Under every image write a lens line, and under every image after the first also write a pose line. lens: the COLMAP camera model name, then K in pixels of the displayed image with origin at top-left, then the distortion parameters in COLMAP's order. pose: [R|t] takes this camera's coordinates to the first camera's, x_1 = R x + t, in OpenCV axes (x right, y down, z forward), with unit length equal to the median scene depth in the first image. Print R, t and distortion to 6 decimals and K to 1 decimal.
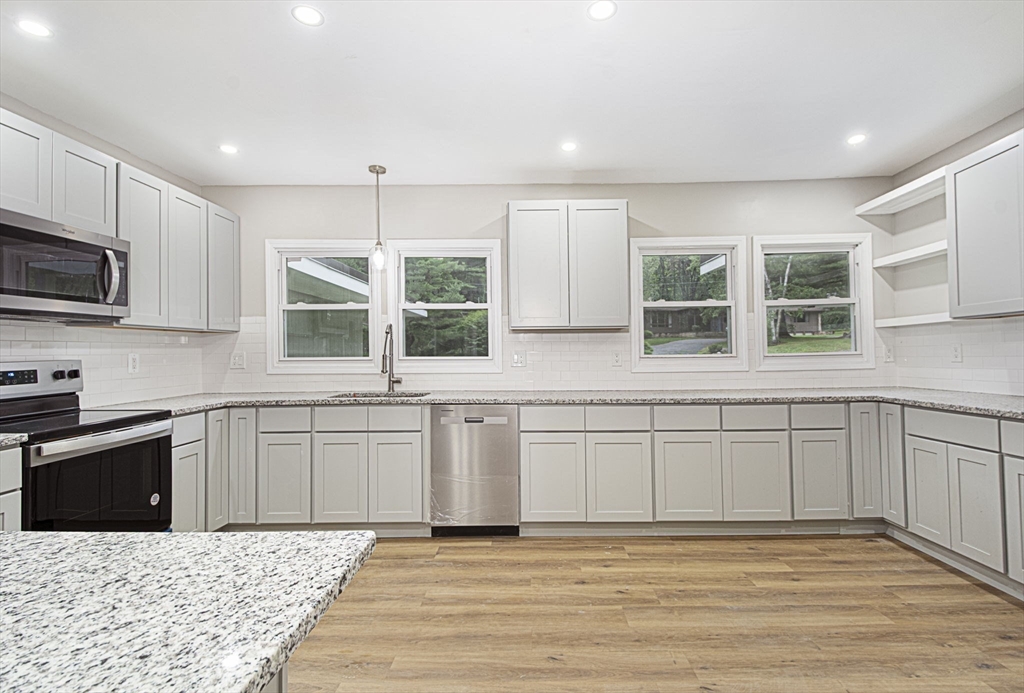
lens RADIAL K [[477.5, 0, 507.8], [0, 477.5, 350.2], [0, 0, 1]] dist [-0.005567, -0.001733]
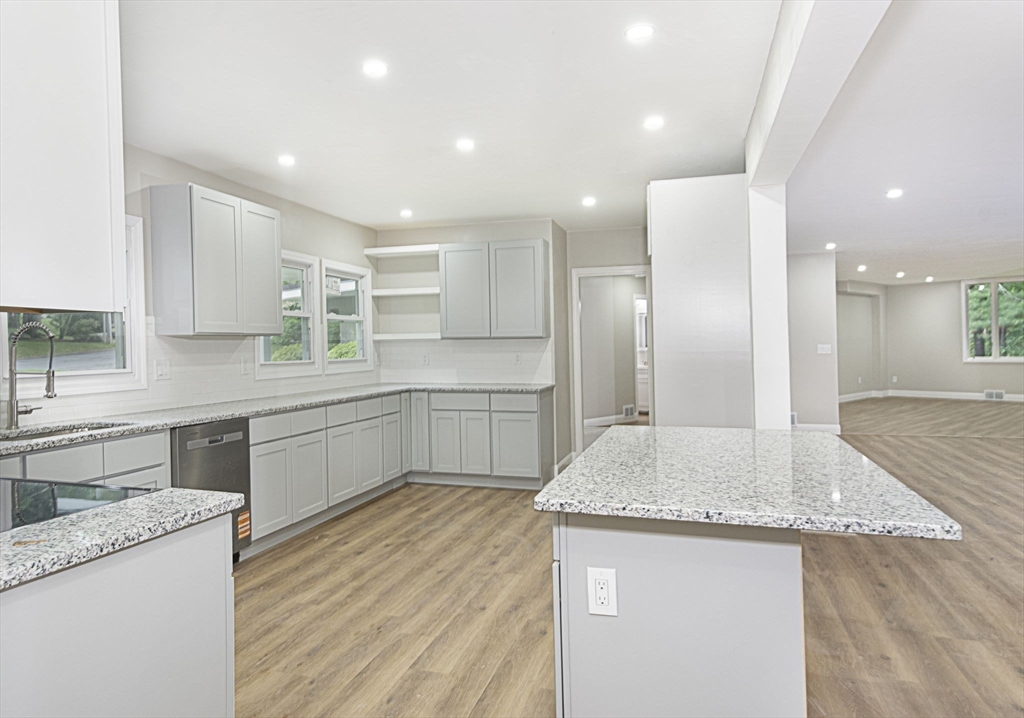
lens RADIAL K [[654.8, 0, 509.8], [0, 654.8, 342.3], [0, 0, 1]] dist [-0.014039, -0.002232]
pose [[0.269086, 0.011996, 0.963041, -1.091145], [0.006393, 0.999878, -0.014241, -0.014390], [-0.963095, 0.009989, 0.268977, 0.153131]]
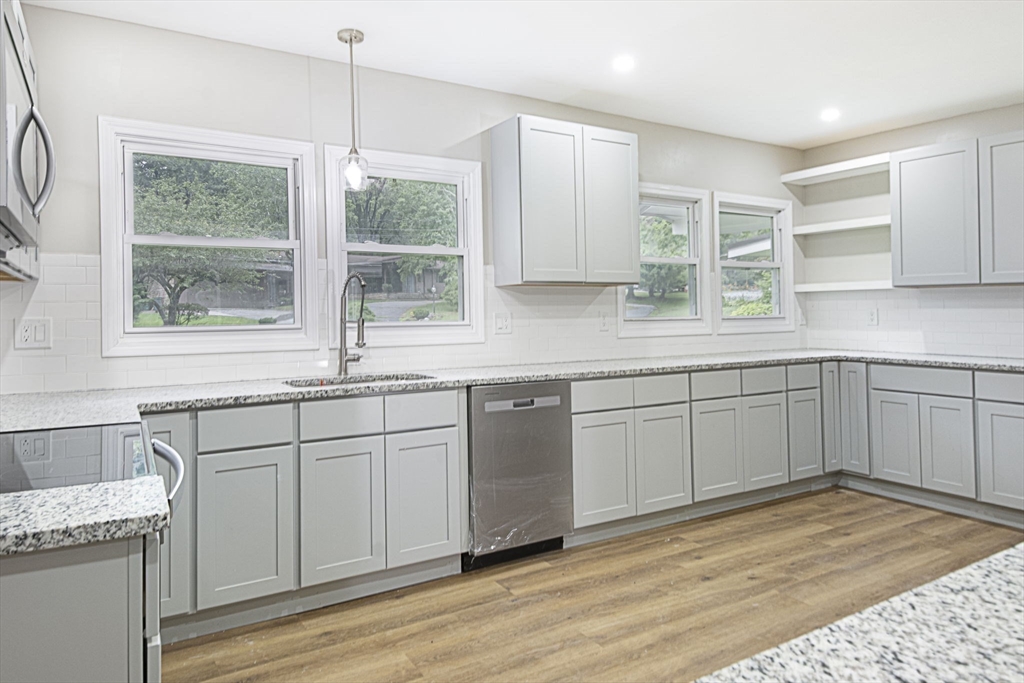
lens RADIAL K [[645.0, 0, 482.8], [0, 645.0, 314.7], [0, 0, 1]] dist [0.029325, -0.008979]
pose [[0.858353, 0.000340, 0.513059, -0.657611], [0.000816, 0.999998, -0.002027, 0.006222], [-0.513059, 0.002158, 0.858351, 0.154770]]
